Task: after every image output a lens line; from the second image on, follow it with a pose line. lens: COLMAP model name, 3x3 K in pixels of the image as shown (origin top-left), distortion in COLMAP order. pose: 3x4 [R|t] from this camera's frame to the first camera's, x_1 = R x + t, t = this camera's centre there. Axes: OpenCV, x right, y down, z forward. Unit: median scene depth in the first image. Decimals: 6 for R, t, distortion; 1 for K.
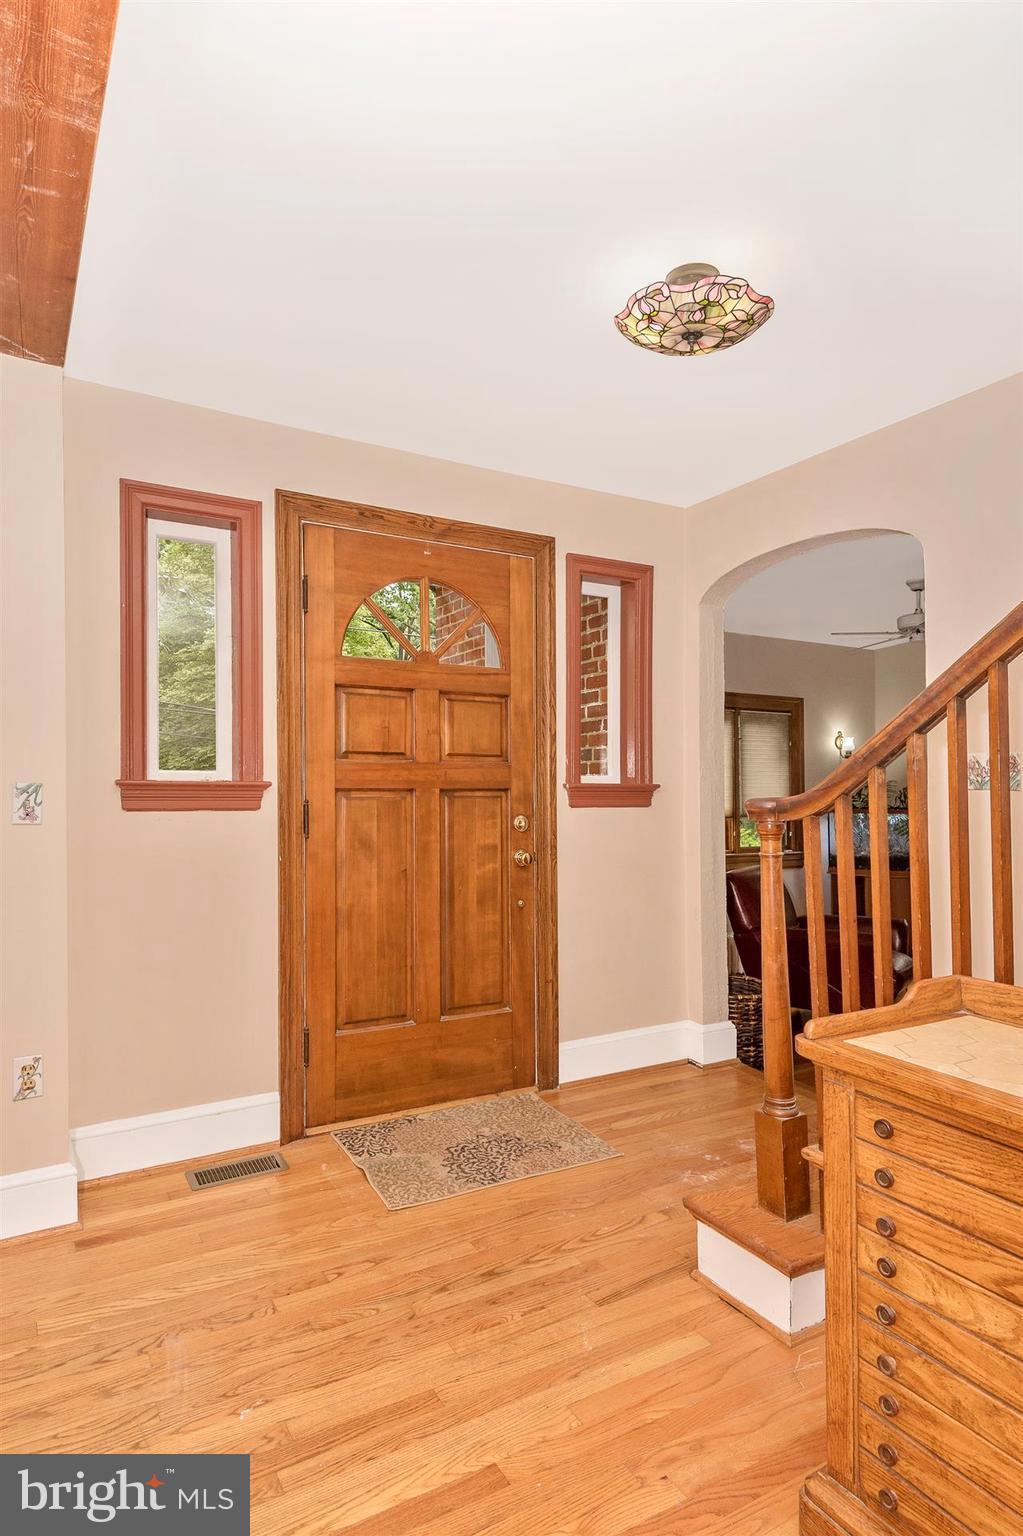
lens RADIAL K [[850.1, 0, 515.9], [0, 850.1, 761.8], [0, 0, 1]] dist [0.028276, -0.016872]
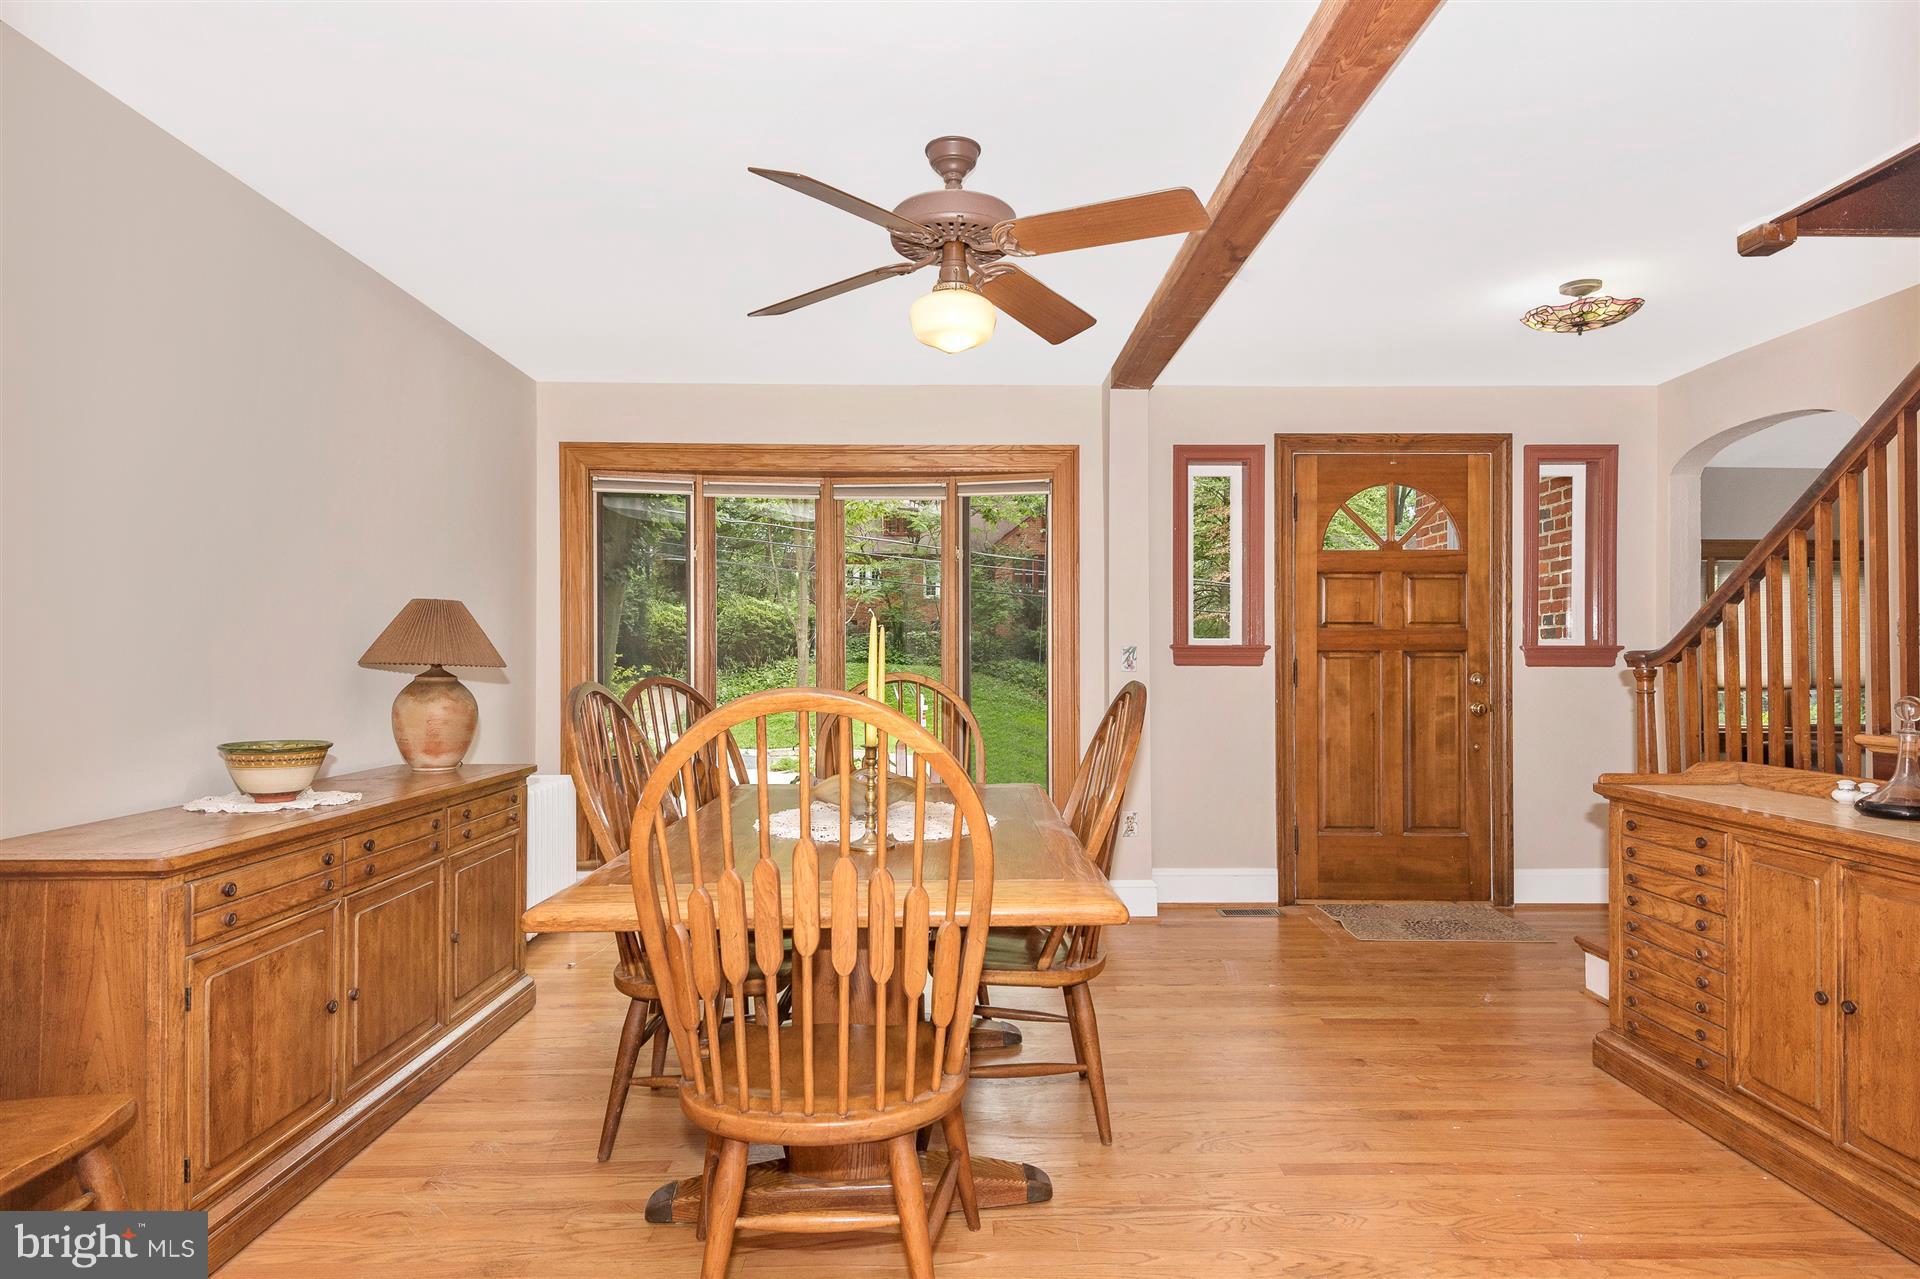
lens RADIAL K [[1062.6, 0, 986.4], [0, 1062.6, 653.3], [0, 0, 1]] dist [0.028276, -0.016872]
pose [[0.877128, 0.004030, -0.480240, 0.138323], [0.006482, 0.999774, 0.020229, 0.000218], [0.480213, -0.020856, 0.876904, -0.732505]]
